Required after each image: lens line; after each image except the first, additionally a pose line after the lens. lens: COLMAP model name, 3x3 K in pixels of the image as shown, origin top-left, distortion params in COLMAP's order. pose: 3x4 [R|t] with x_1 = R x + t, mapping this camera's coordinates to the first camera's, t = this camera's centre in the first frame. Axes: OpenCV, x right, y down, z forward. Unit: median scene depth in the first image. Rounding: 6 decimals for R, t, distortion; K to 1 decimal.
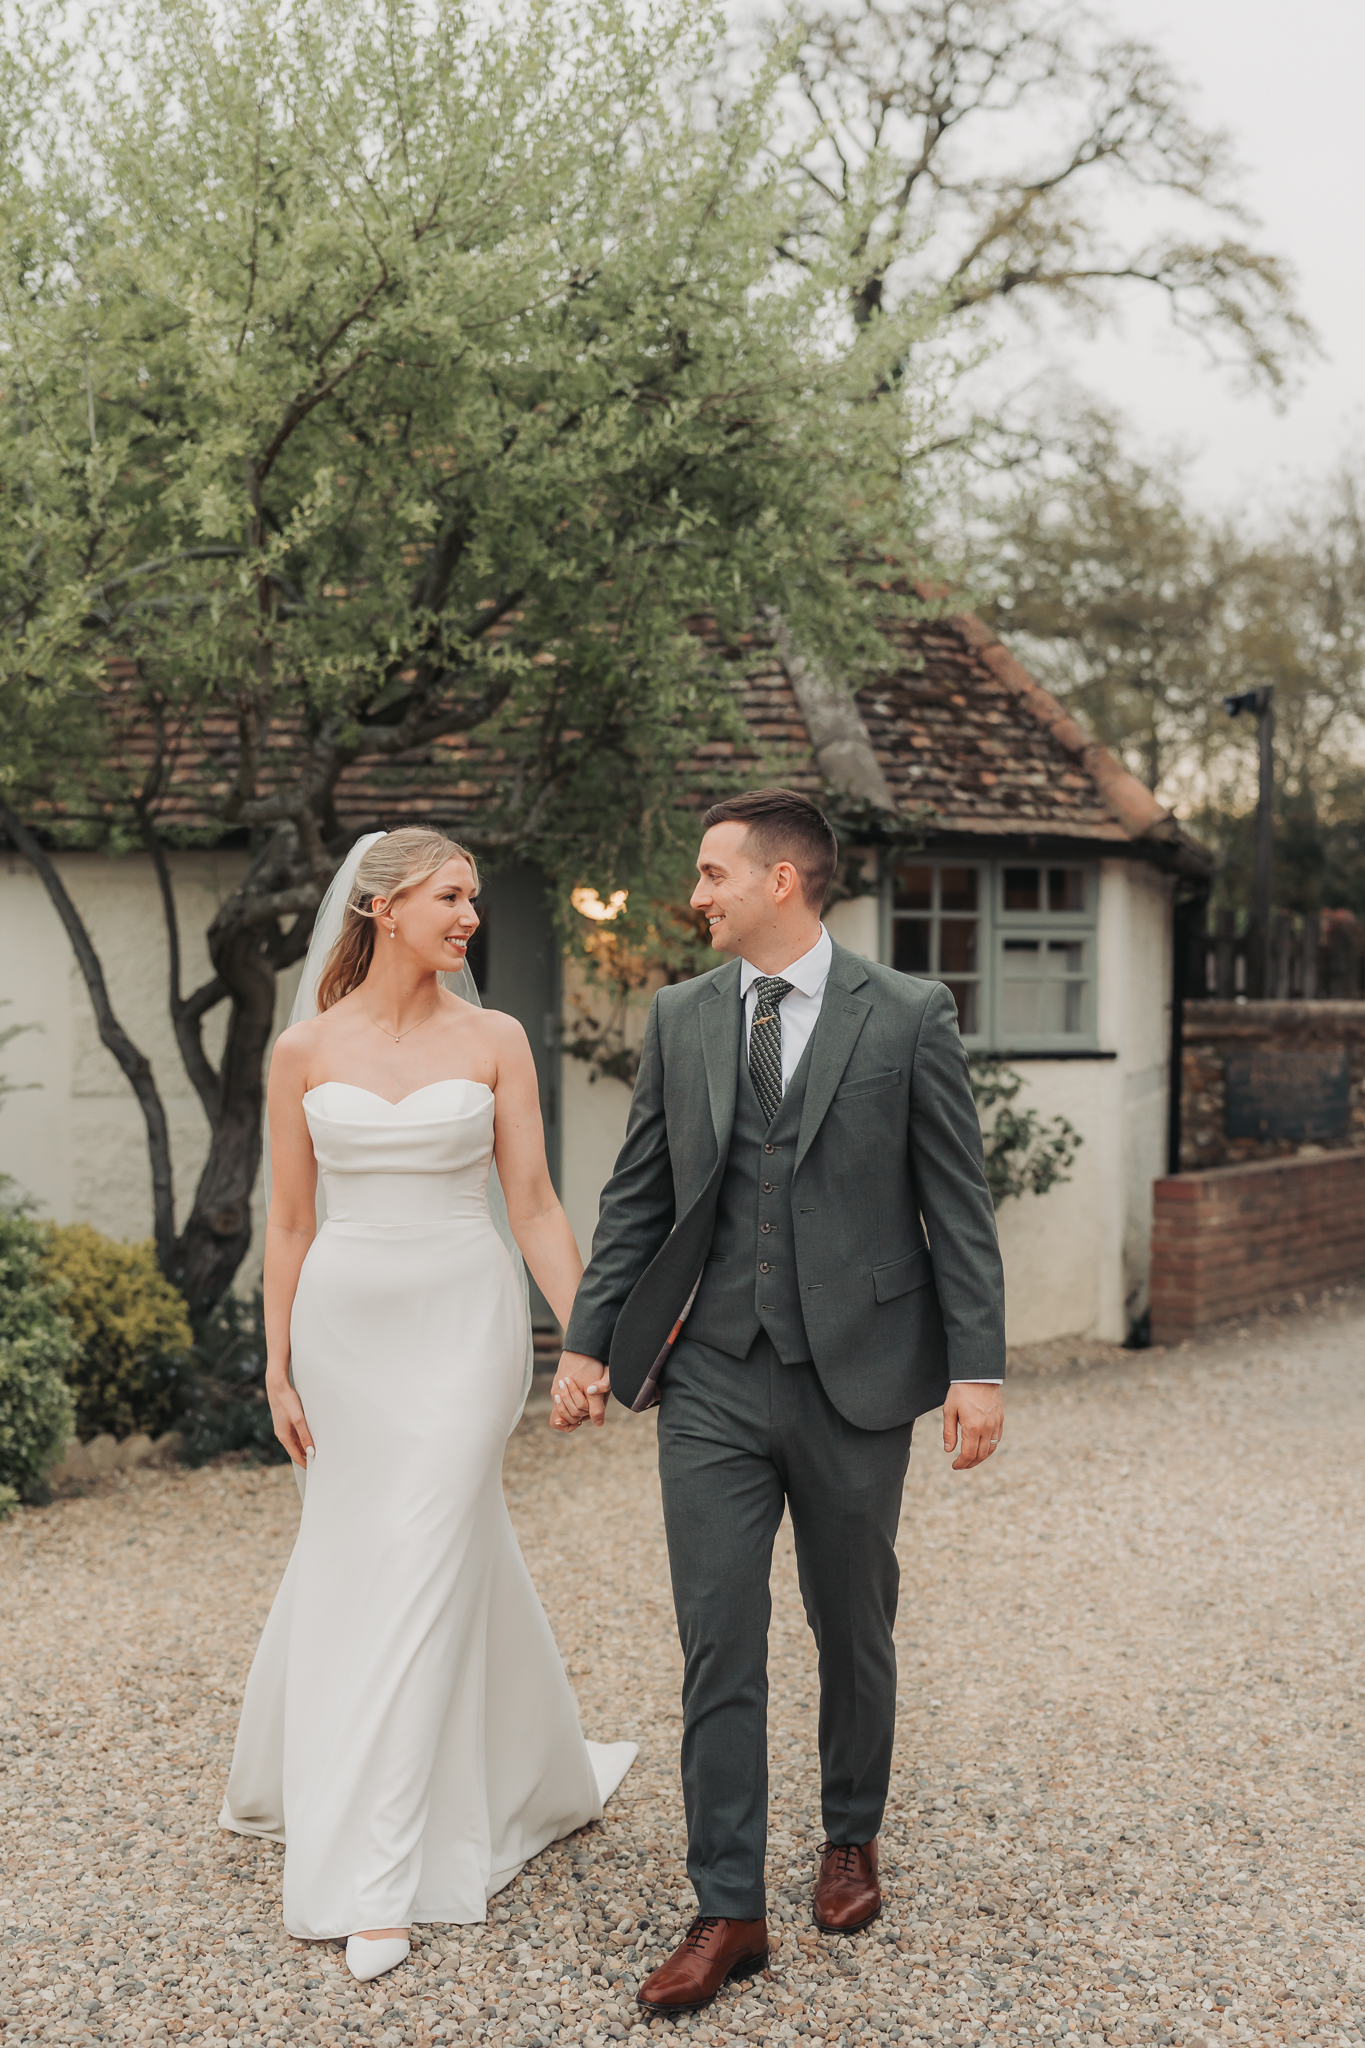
lens RADIAL K [[2422.9, 0, 682.5], [0, 2422.9, 1024.0], [0, 0, 1]] dist [-0.001973, -0.021134]
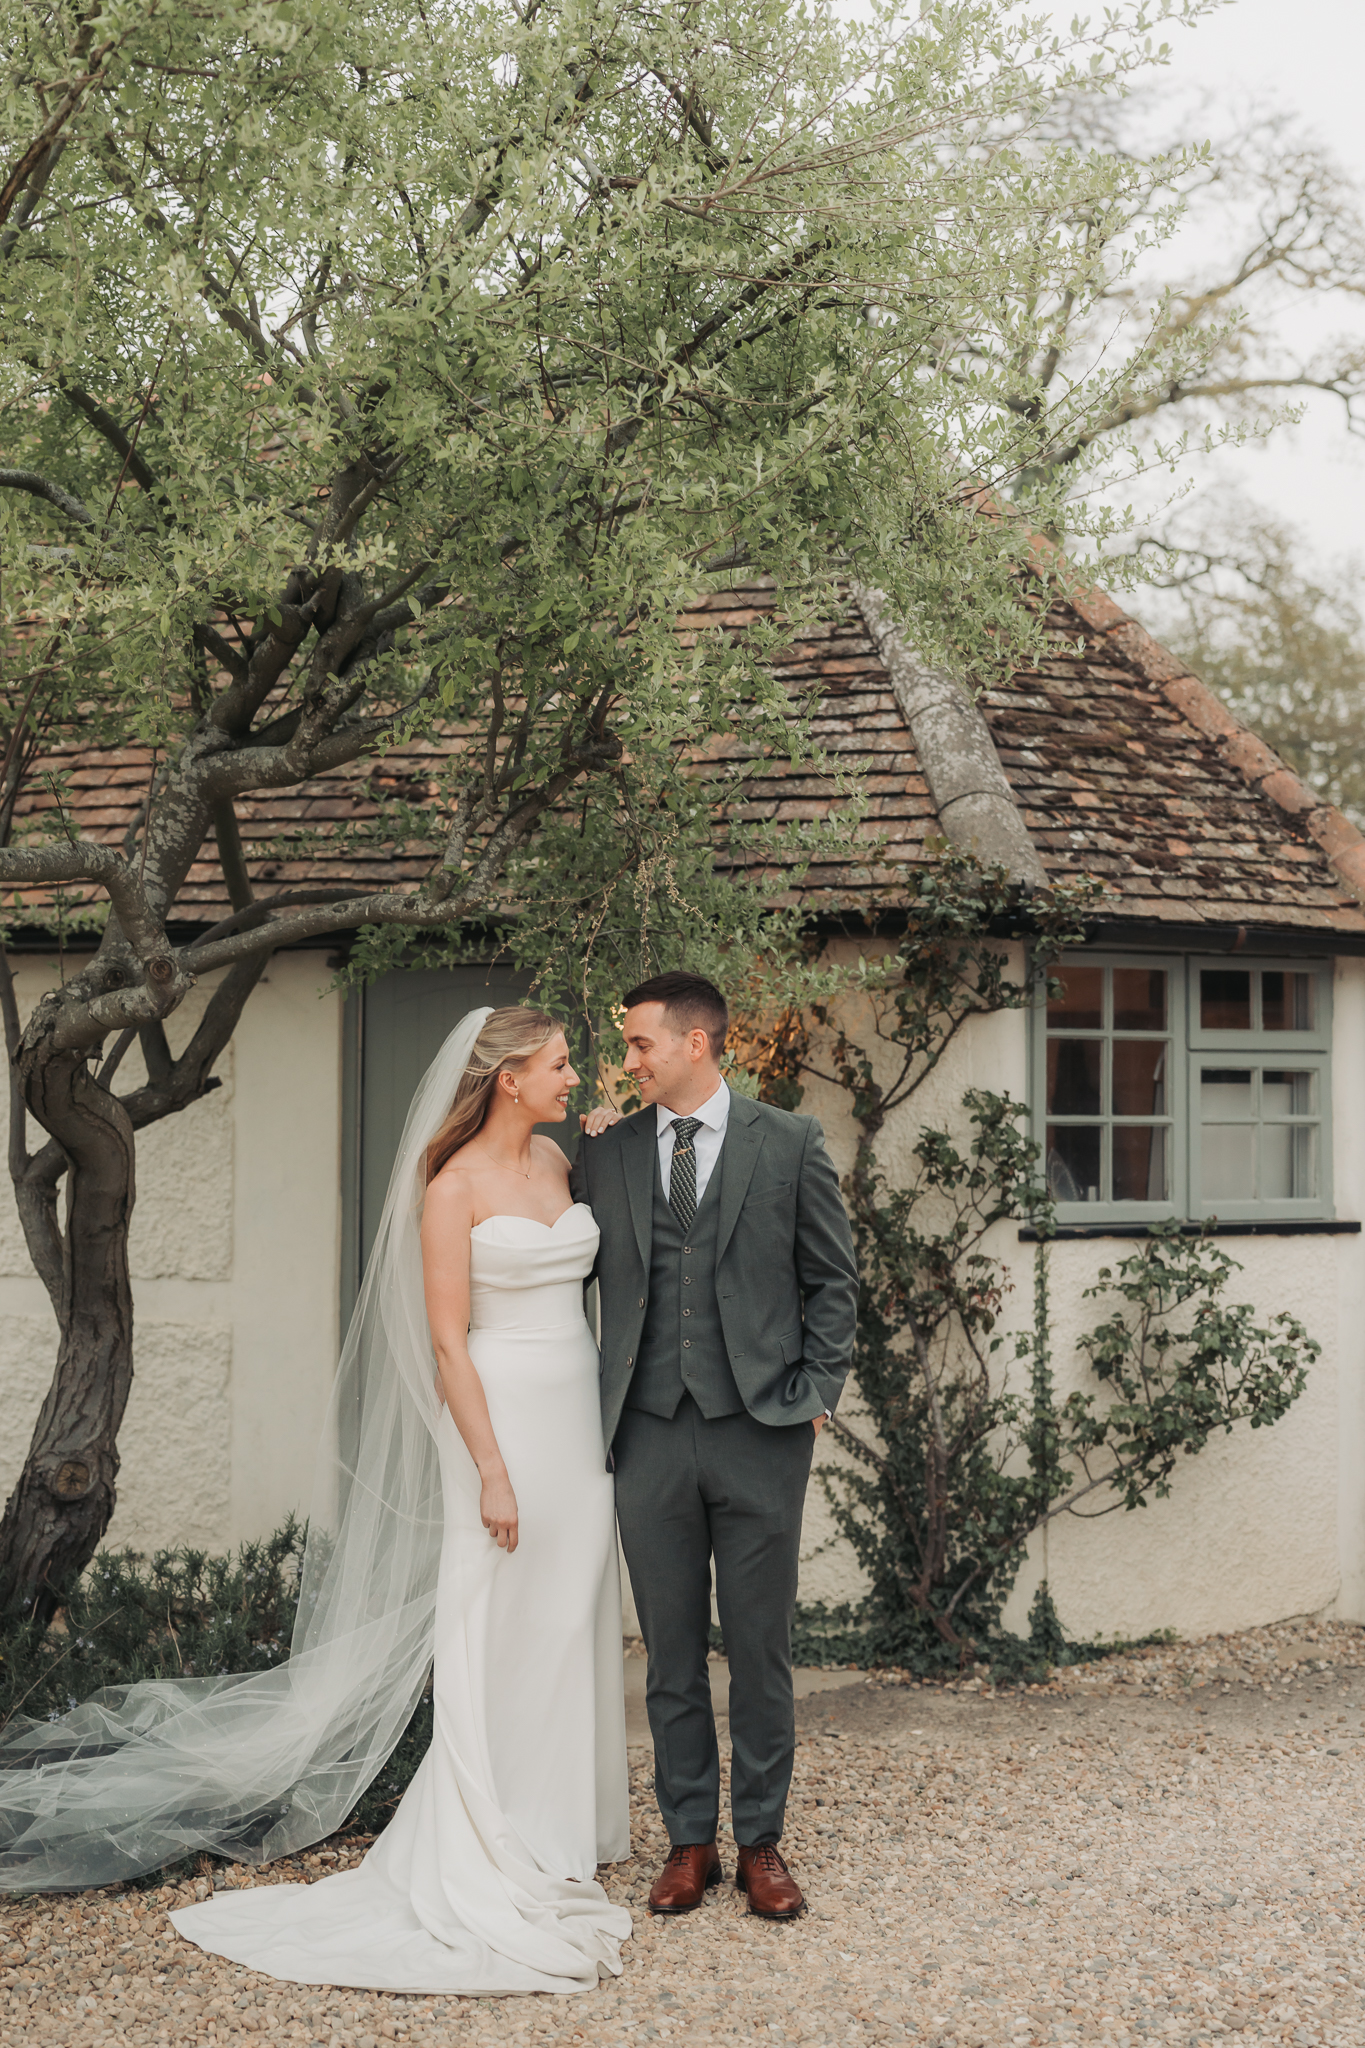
lens RADIAL K [[2422.9, 0, 682.5], [0, 2422.9, 1024.0], [0, 0, 1]] dist [-0.001973, -0.021134]
pose [[0.997653, -0.003385, -0.068386, 0.026210], [-0.000449, 0.998432, -0.055981, -0.007193], [0.068468, 0.055881, 0.996087, 0.259491]]
